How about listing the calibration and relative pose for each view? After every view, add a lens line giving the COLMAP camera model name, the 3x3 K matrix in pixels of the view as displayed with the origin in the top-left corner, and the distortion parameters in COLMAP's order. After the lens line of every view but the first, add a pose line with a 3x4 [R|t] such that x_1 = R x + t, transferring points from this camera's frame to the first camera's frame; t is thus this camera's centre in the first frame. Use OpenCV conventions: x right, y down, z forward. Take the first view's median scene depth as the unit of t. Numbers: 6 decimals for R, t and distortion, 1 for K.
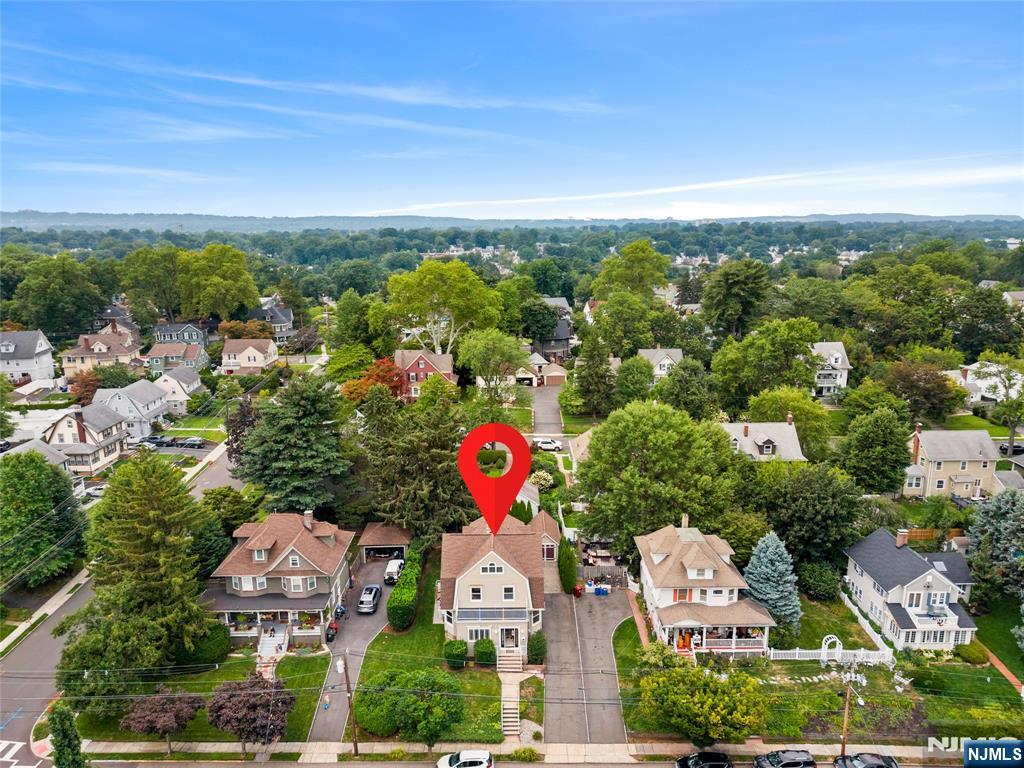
lens RADIAL K [[701.7, 0, 504.8], [0, 701.7, 386.2], [0, 0, 1]] dist [0.035512, -0.020250]
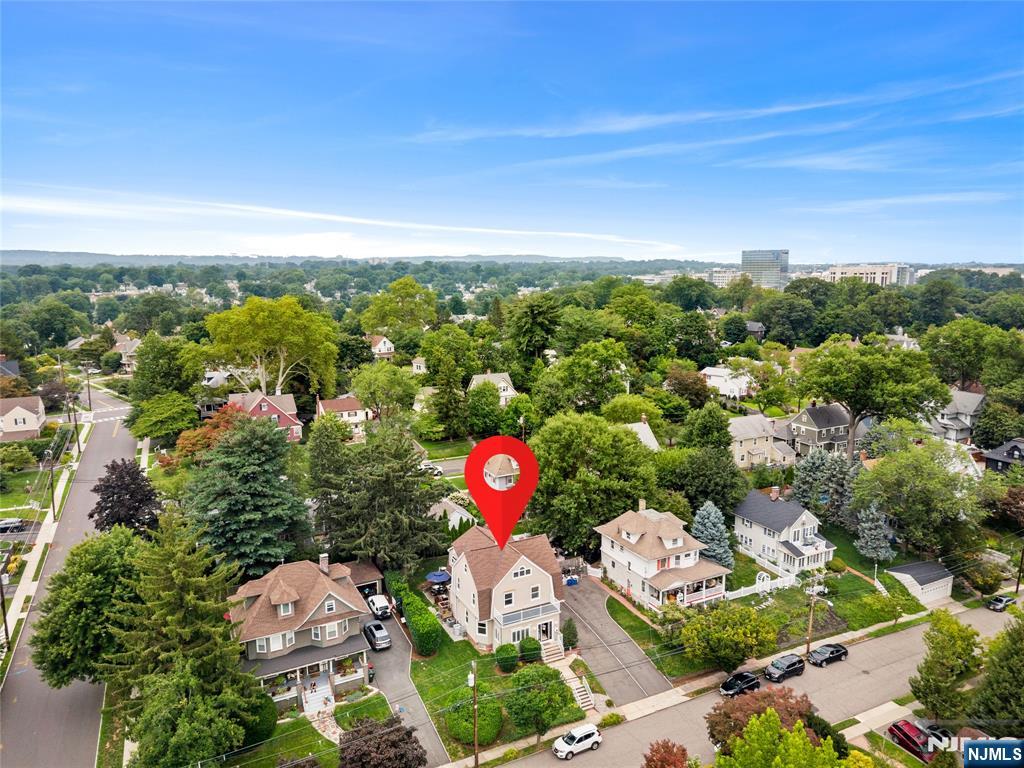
lens RADIAL K [[701.7, 0, 512.7], [0, 701.7, 384.0], [0, 0, 1]] dist [0.035512, -0.020250]
pose [[0.891454, -0.073833, 0.447056, -0.480871], [0.098314, 0.994648, -0.031775, 0.001912], [-0.442317, 0.072278, 0.893941, 0.009507]]
